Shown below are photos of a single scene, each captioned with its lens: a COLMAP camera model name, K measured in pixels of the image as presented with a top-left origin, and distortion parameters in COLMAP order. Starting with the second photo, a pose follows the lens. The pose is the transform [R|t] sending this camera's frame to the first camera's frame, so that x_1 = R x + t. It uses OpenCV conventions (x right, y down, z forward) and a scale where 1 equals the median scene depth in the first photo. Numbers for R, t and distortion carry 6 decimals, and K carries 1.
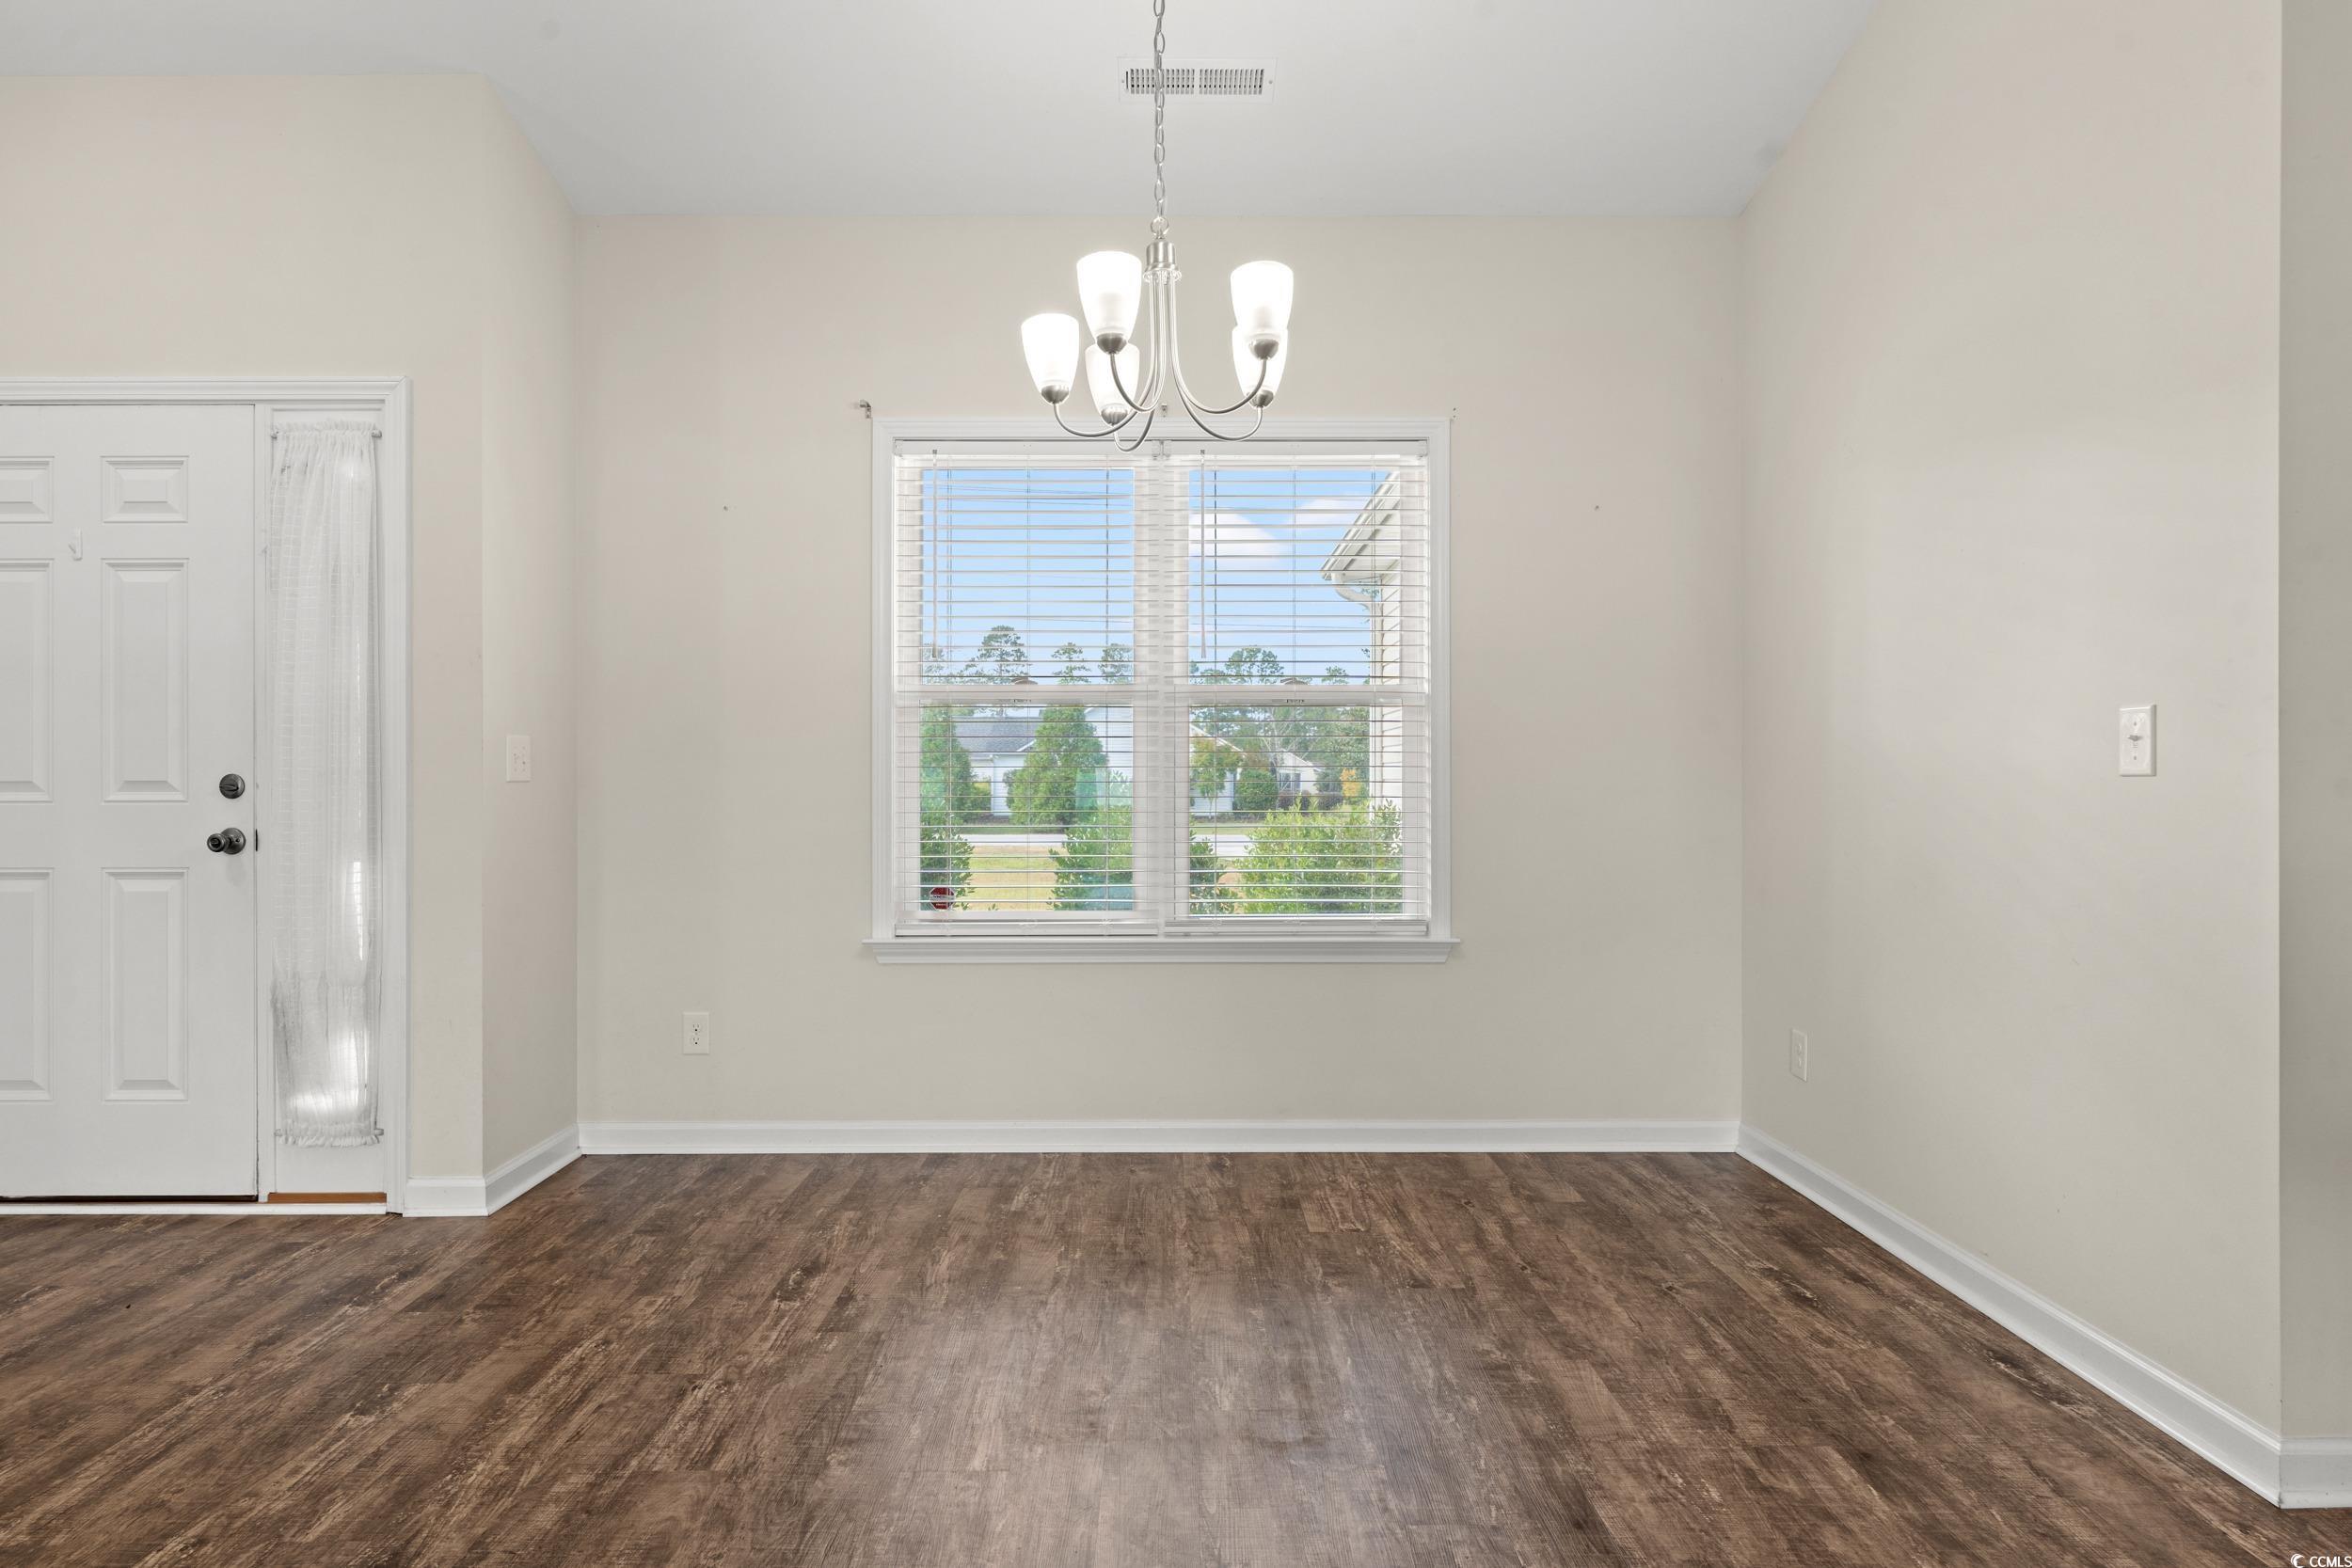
lens RADIAL K [[1291.1, 0, 1179.0], [0, 1291.1, 779.7], [0, 0, 1]] dist [0.002319, -0.001850]
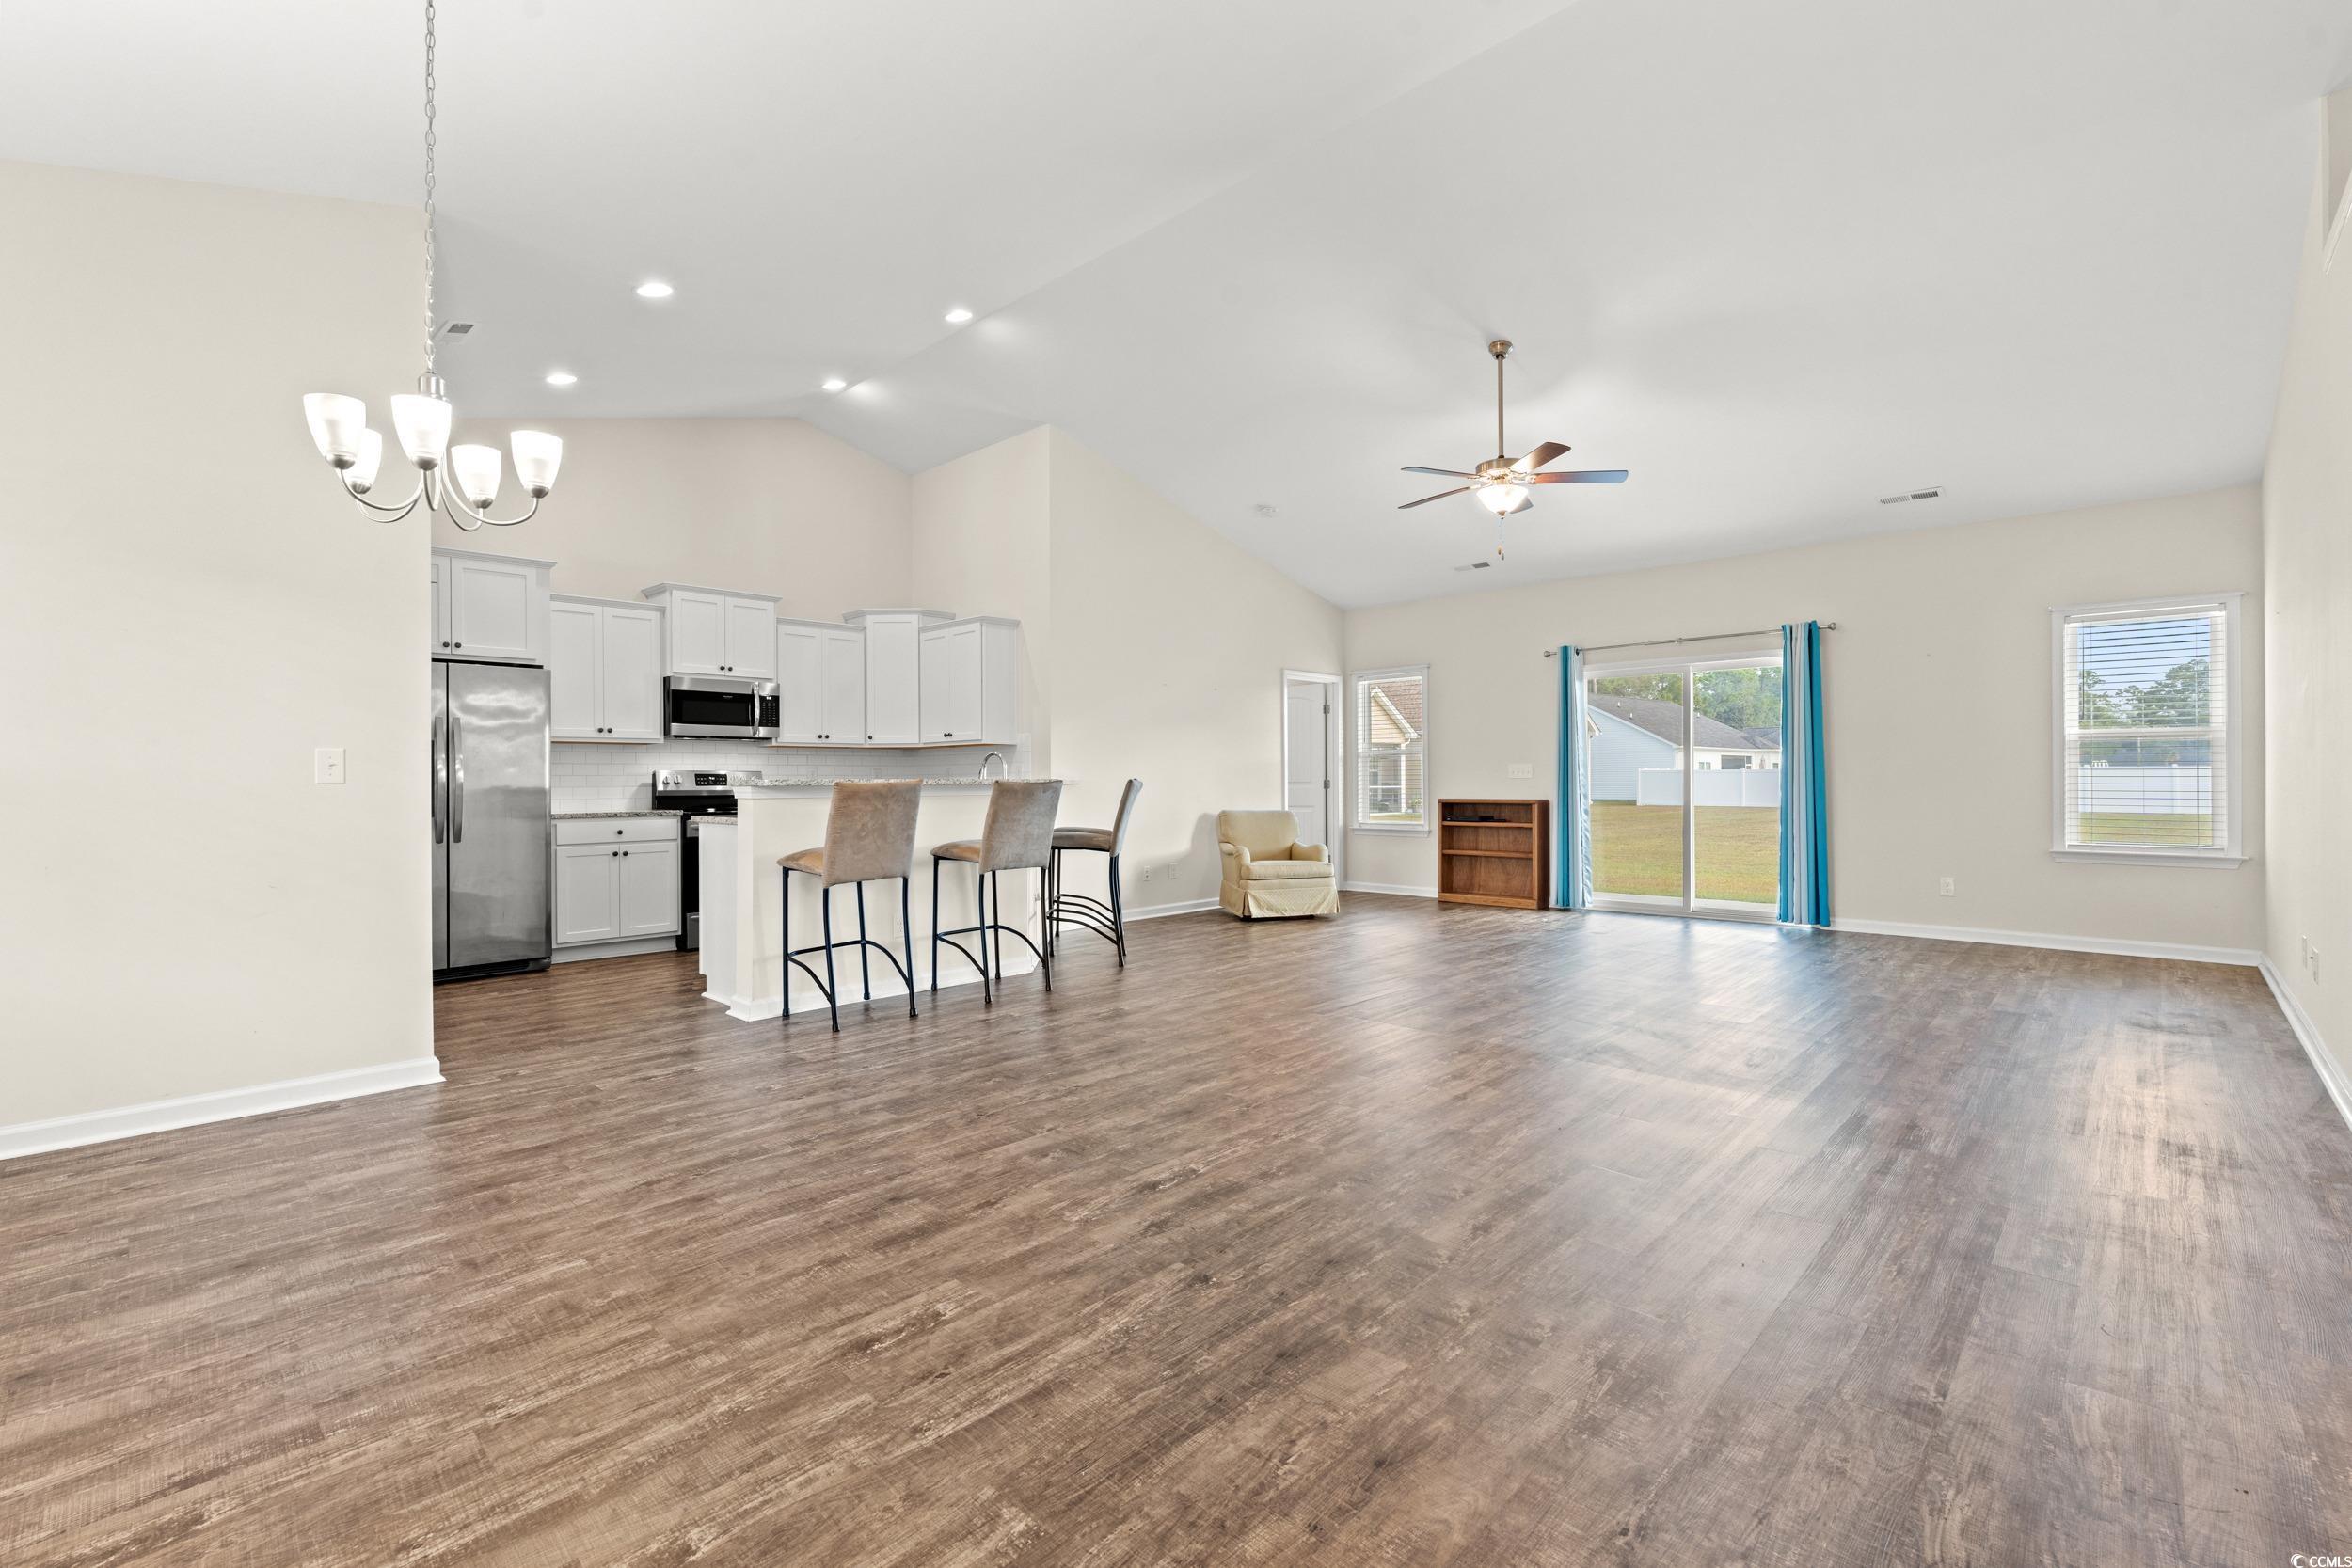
lens RADIAL K [[1027.7, 0, 1175.8], [0, 1027.7, 780.9], [0, 0, 1]] dist [-0.005316, 0.000200]
pose [[-0.721162, 0.006539, 0.692736, -1.208250], [0.008305, 0.999965, -0.000792, 0.004168], [-0.692717, 0.005182, -0.721191, 1.154223]]
